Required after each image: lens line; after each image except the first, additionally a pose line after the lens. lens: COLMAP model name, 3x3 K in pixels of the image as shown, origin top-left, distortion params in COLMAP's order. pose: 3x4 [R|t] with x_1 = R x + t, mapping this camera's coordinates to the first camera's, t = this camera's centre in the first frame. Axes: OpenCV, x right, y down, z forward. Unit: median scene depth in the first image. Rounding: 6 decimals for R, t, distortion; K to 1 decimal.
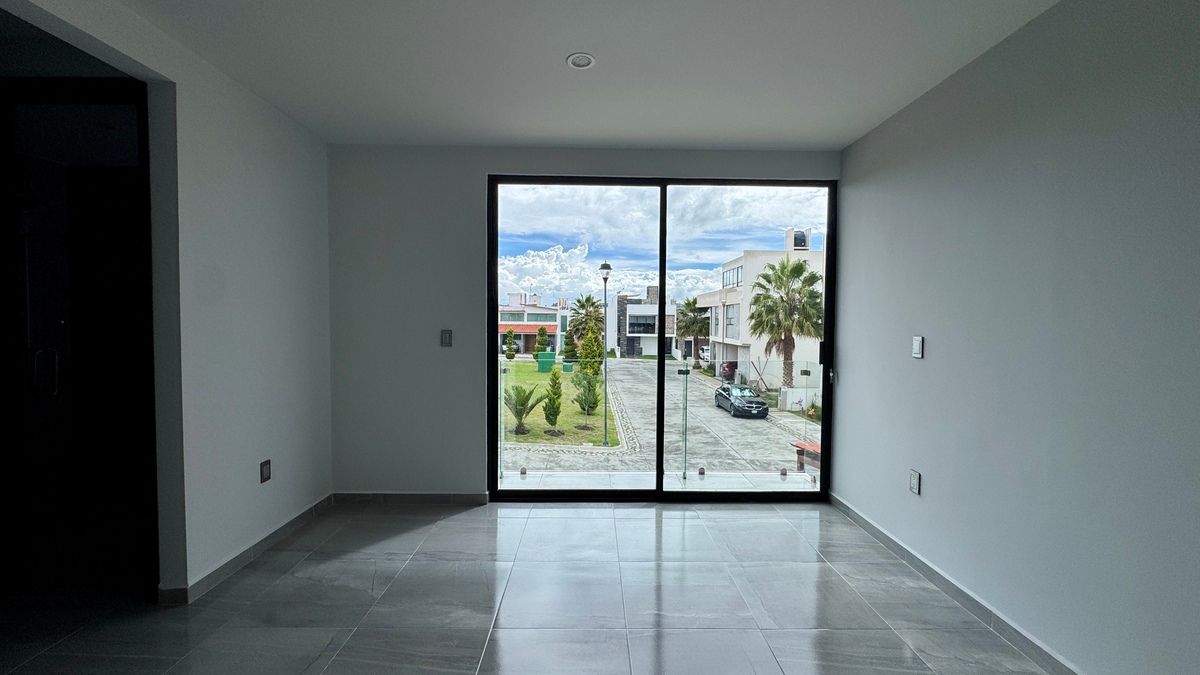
lens RADIAL K [[478.3, 0, 597.9], [0, 478.3, 336.9], [0, 0, 1]] dist [-0.001079, -0.000579]
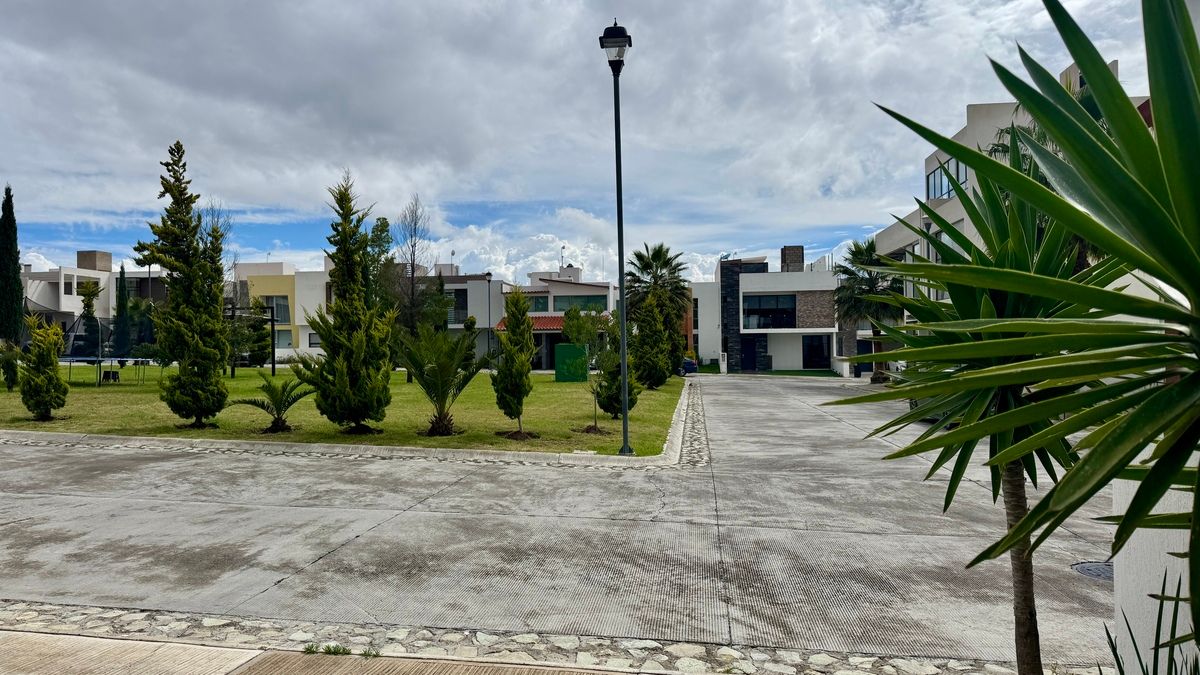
lens RADIAL K [[833.3, 0, 600.4], [0, 833.3, 340.8], [0, 0, 1]] dist [0.126489, 0.001067]
pose [[0.991575, -0.023108, -0.127456, 0.086080], [0.017855, 0.998949, -0.042211, 0.147074], [0.128298, 0.039579, 0.990946, 0.239385]]
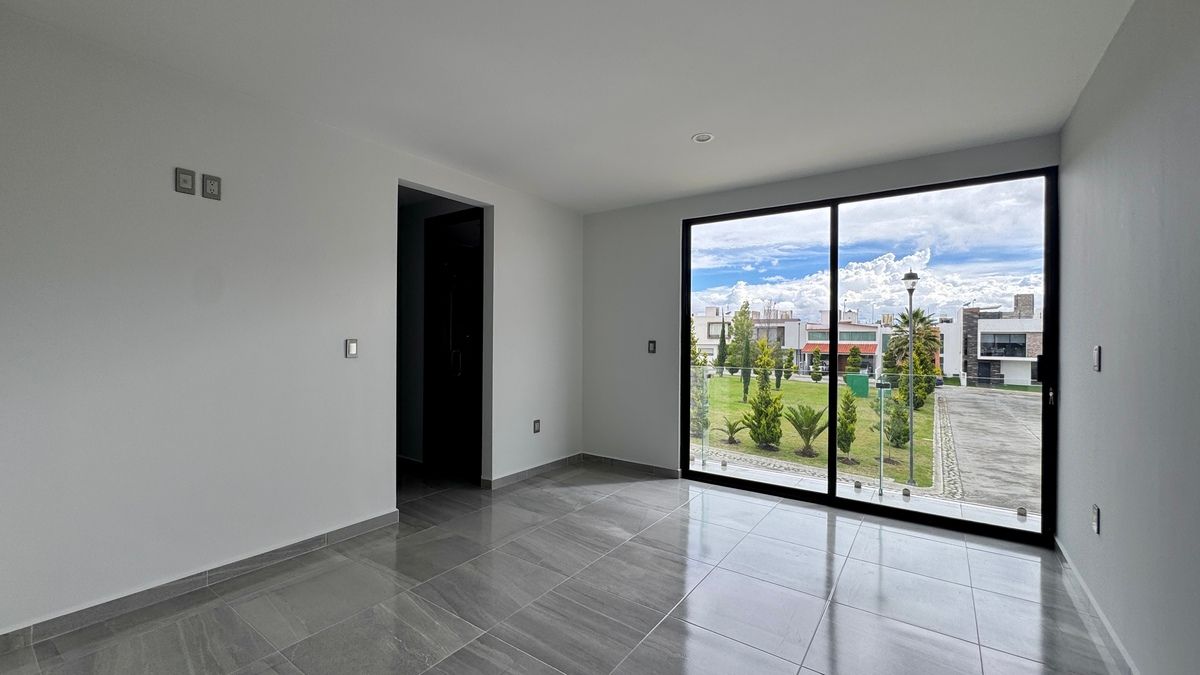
lens RADIAL K [[478.3, 0, 599.0], [0, 478.3, 337.7], [0, 0, 1]] dist [-0.001079, -0.000579]
pose [[0.808683, -0.002032, -0.588241, 0.064234], [-0.020878, 0.999265, -0.032155, 0.004350], [0.587874, 0.038285, 0.808046, -0.029263]]
